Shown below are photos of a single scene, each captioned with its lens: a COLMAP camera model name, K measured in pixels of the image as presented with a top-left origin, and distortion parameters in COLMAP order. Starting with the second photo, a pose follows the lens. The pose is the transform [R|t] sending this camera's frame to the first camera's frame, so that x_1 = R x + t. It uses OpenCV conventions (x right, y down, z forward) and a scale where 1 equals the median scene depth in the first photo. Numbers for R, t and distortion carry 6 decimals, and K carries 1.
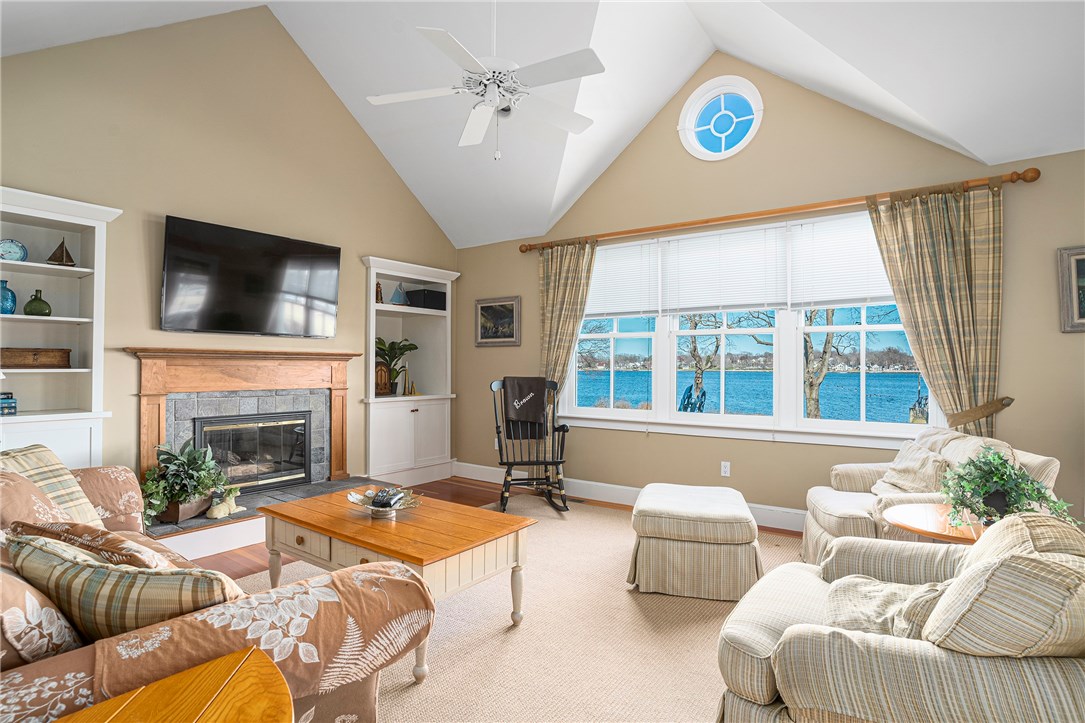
lens RADIAL K [[554.0, 0, 541.5], [0, 554.0, 361.8], [0, 0, 1]] dist [-0.059181, -0.000215]
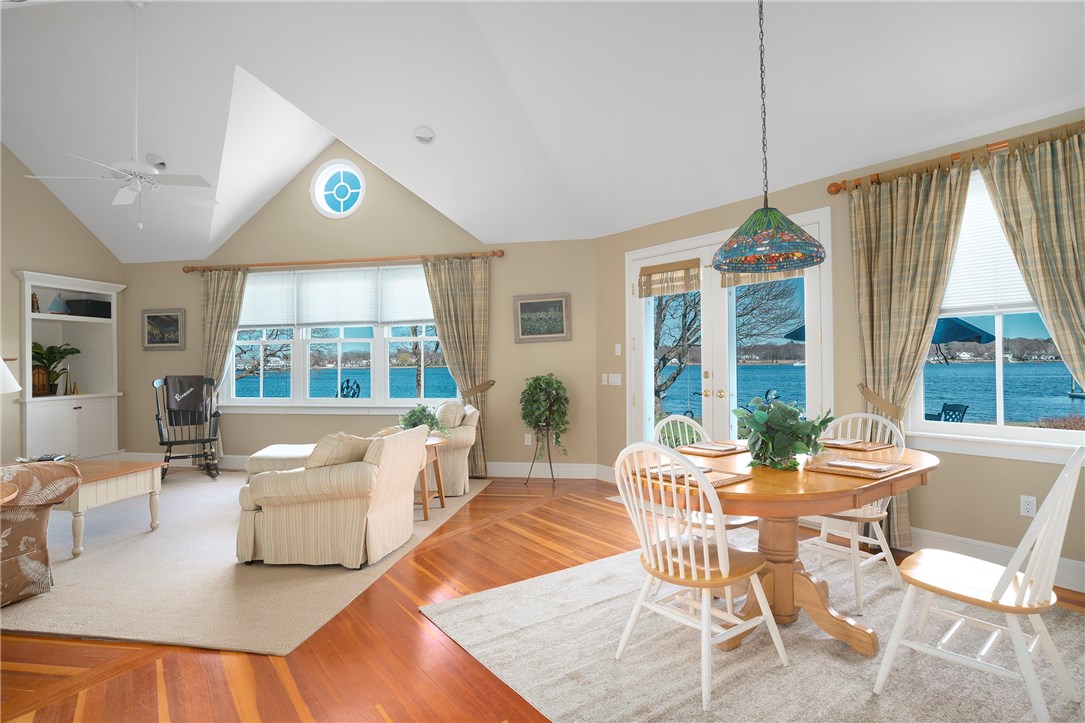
lens RADIAL K [[587.2, 0, 542.5], [0, 587.2, 361.5], [0, 0, 1]] dist [-0.003252, 0.001498]
pose [[0.909567, -0.013386, 0.415342, 0.151274], [0.011548, 0.999909, 0.006937, -0.003671], [-0.415398, -0.001513, 0.909639, -0.529308]]
